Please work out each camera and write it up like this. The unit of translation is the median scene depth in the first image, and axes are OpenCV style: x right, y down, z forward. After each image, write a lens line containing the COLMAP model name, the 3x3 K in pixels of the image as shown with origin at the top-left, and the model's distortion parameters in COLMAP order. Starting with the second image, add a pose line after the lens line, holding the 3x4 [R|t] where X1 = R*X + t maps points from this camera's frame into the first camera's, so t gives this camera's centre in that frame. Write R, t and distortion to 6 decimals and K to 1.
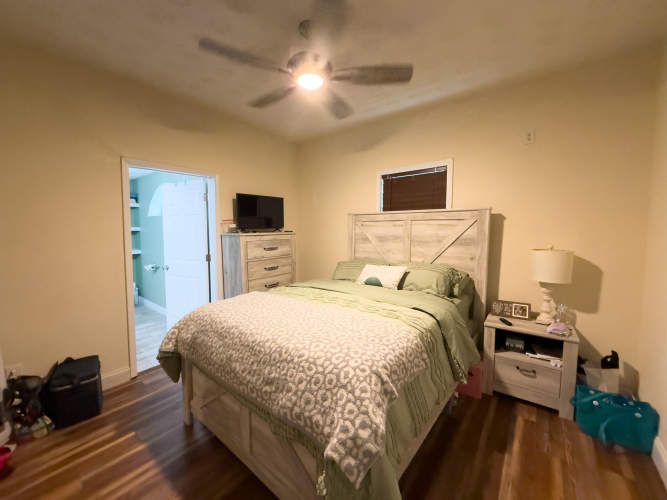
lens RADIAL K [[265.6, 0, 331.6], [0, 265.6, 249.3], [0, 0, 1]] dist [-0.000780, -0.000167]
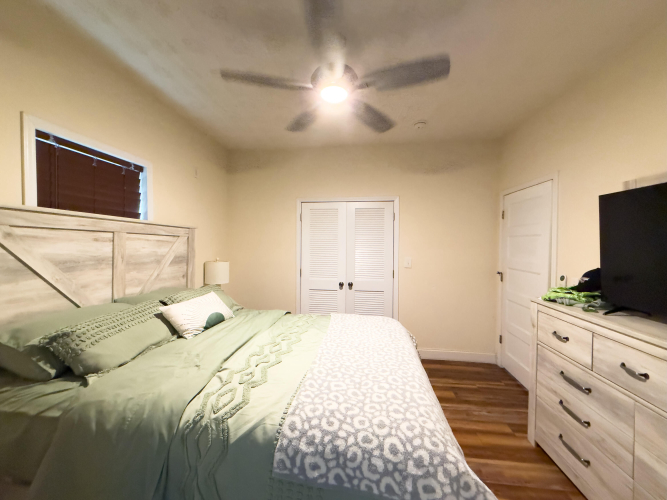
lens RADIAL K [[265.6, 0, 331.6], [0, 265.6, 249.3], [0, 0, 1]] dist [-0.000780, -0.000167]
pose [[-0.516856, -0.014014, 0.855958, -0.515193], [0.051533, 0.997543, 0.047449, -0.074085], [-0.854520, 0.068635, -0.514864, 0.922178]]
